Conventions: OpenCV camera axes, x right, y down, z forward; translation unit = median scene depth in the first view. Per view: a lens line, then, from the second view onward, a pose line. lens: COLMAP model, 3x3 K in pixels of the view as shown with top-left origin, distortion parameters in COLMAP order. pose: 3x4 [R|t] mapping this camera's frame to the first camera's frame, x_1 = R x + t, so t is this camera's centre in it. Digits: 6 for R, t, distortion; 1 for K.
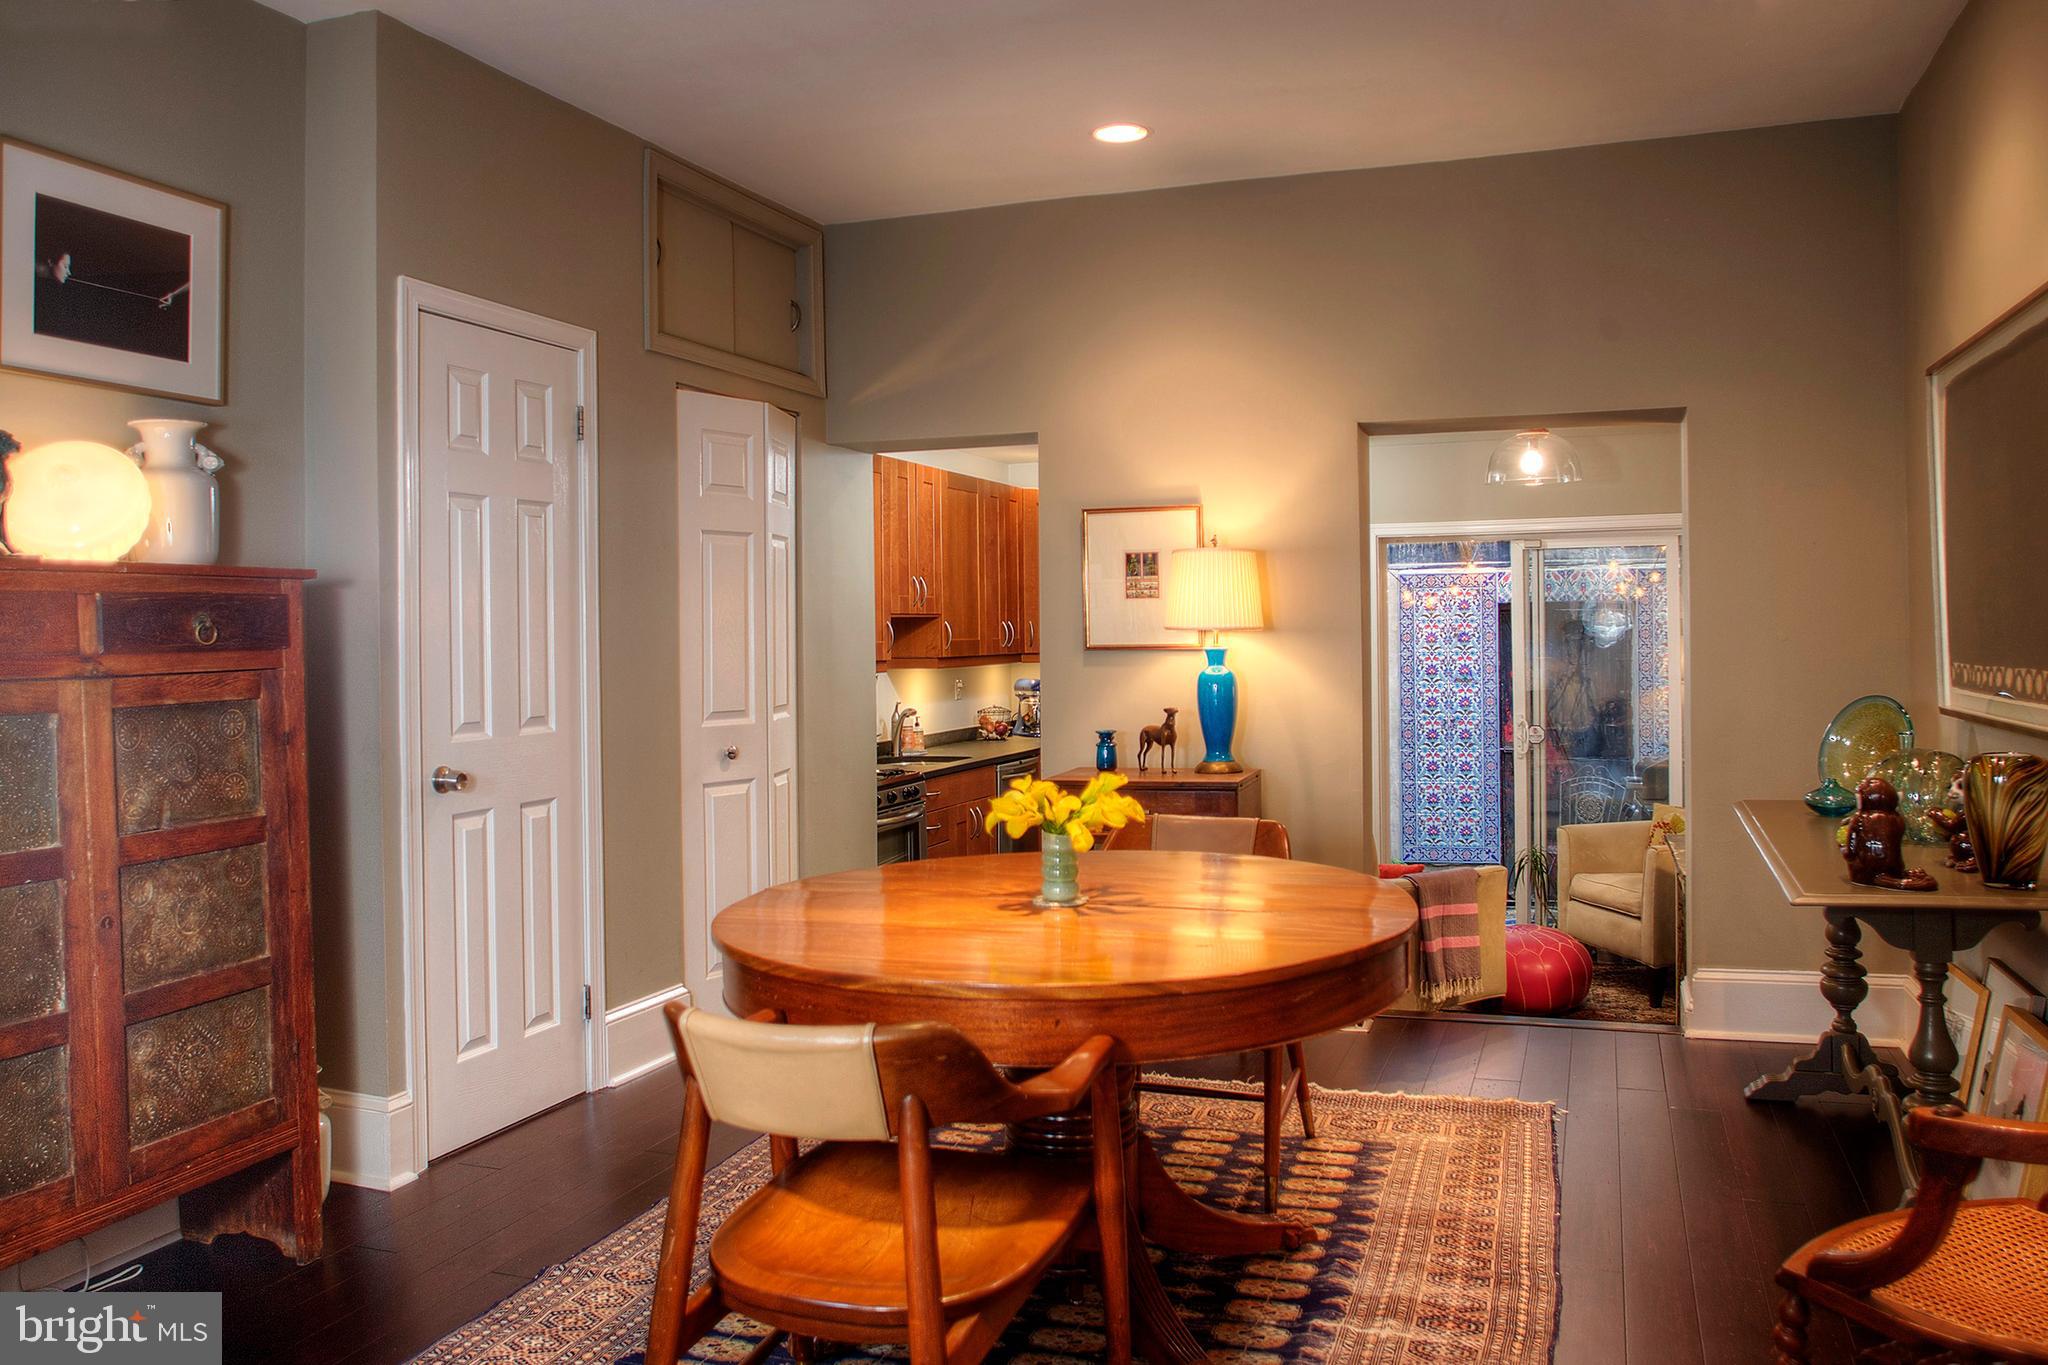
lens RADIAL K [[1400.6, 0, 1031.3], [0, 1400.6, 669.2], [0, 0, 1]] dist [-0.058874, 0.028861]
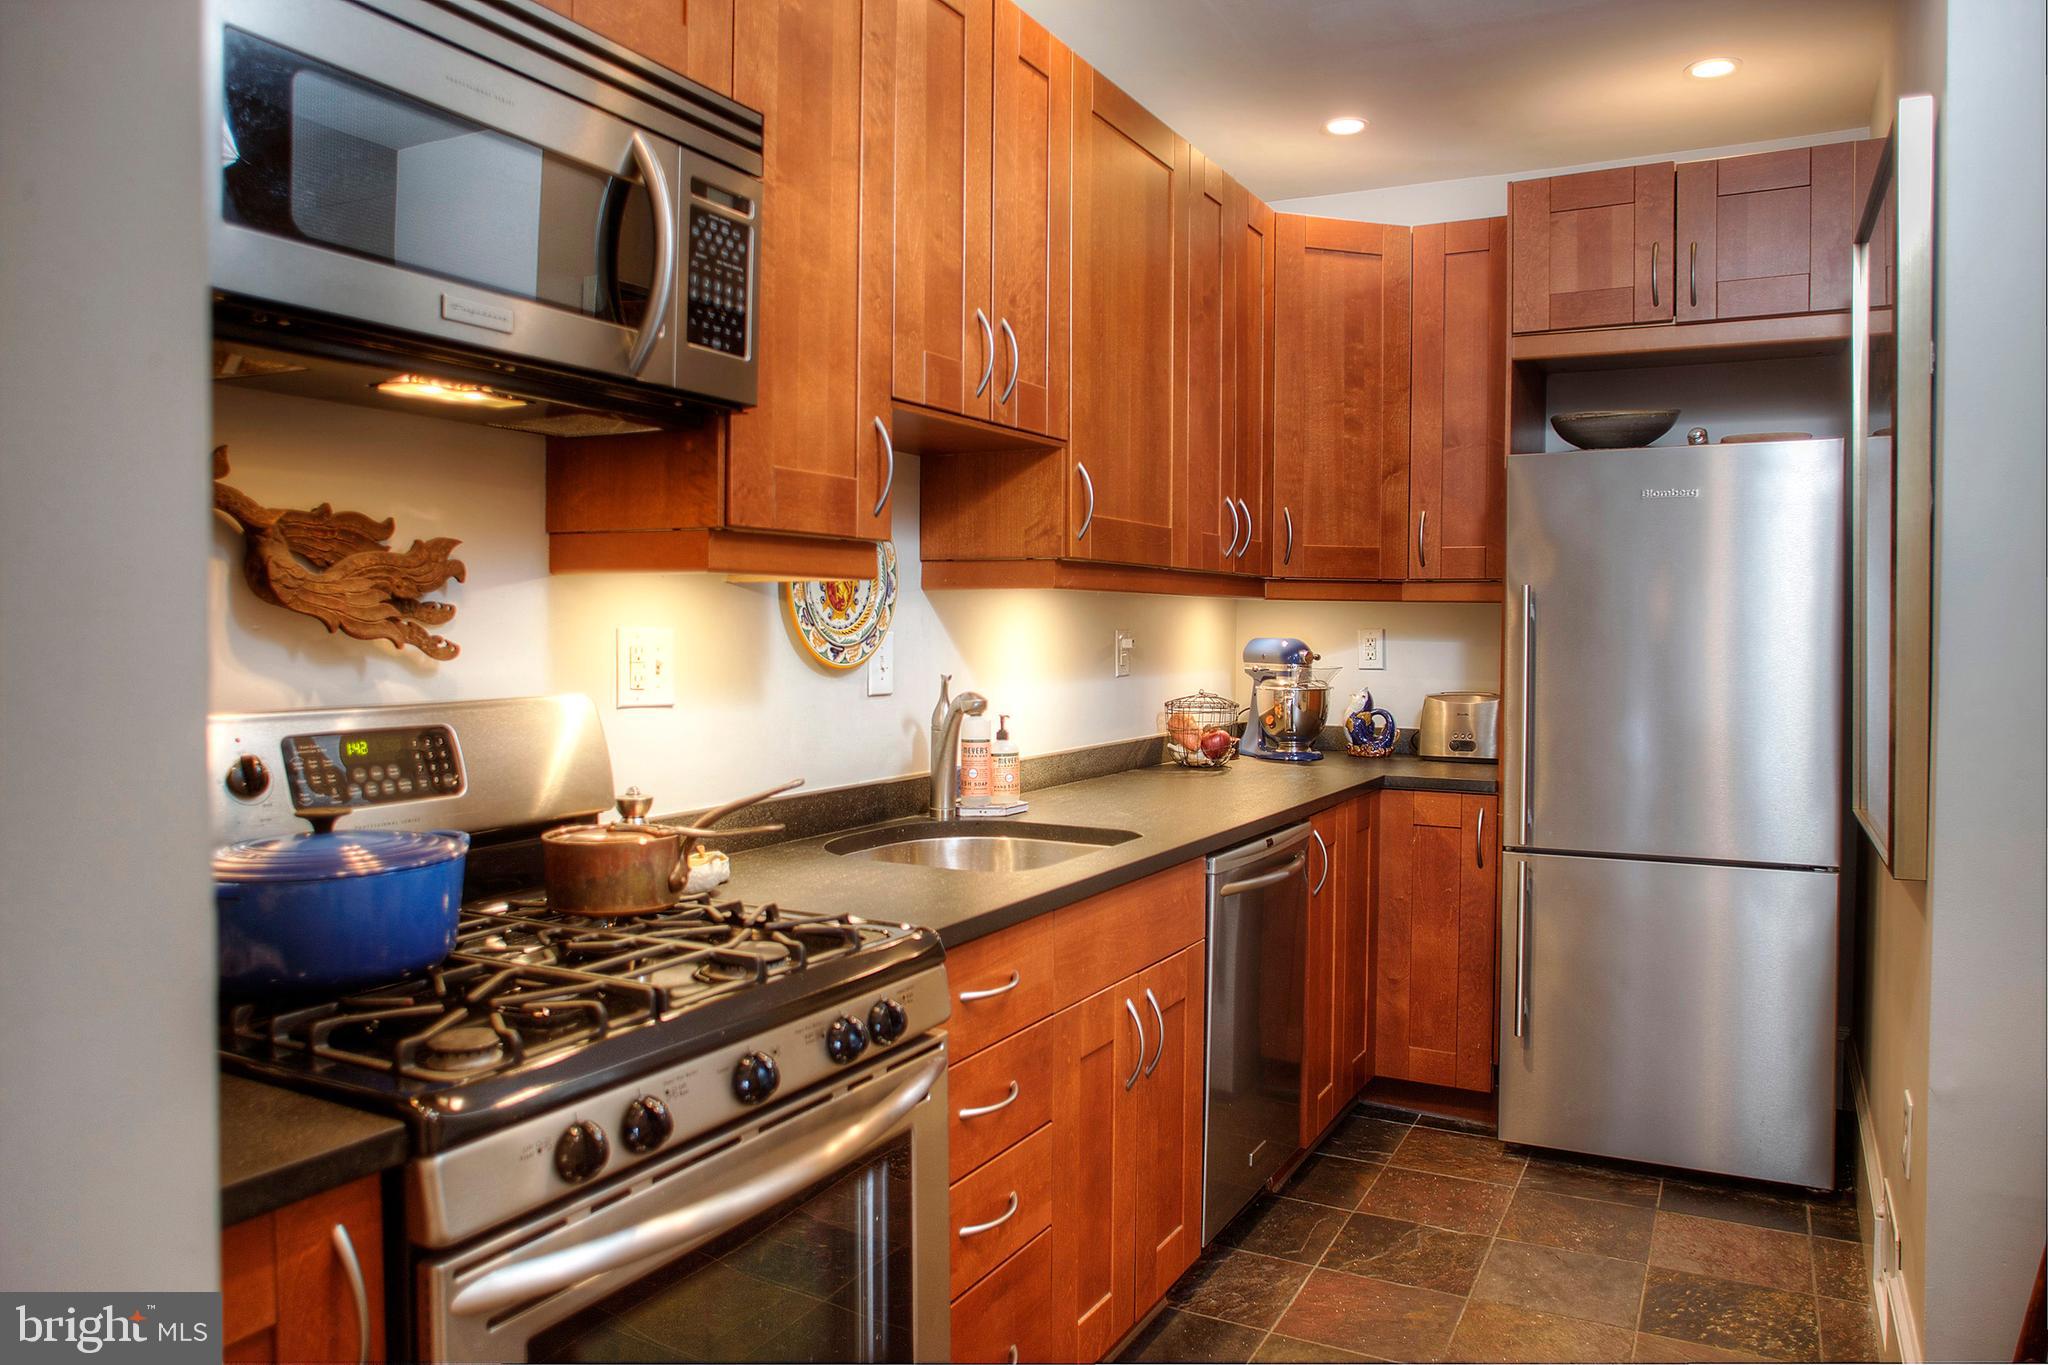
lens RADIAL K [[1400.6, 0, 1031.3], [0, 1400.6, 669.2], [0, 0, 1]] dist [-0.058874, 0.028861]
pose [[0.989750, 0.022445, -0.141038, -0.018069], [-0.021325, 0.999728, 0.009448, 0.016285], [0.141212, -0.006343, 0.989959, 0.567905]]
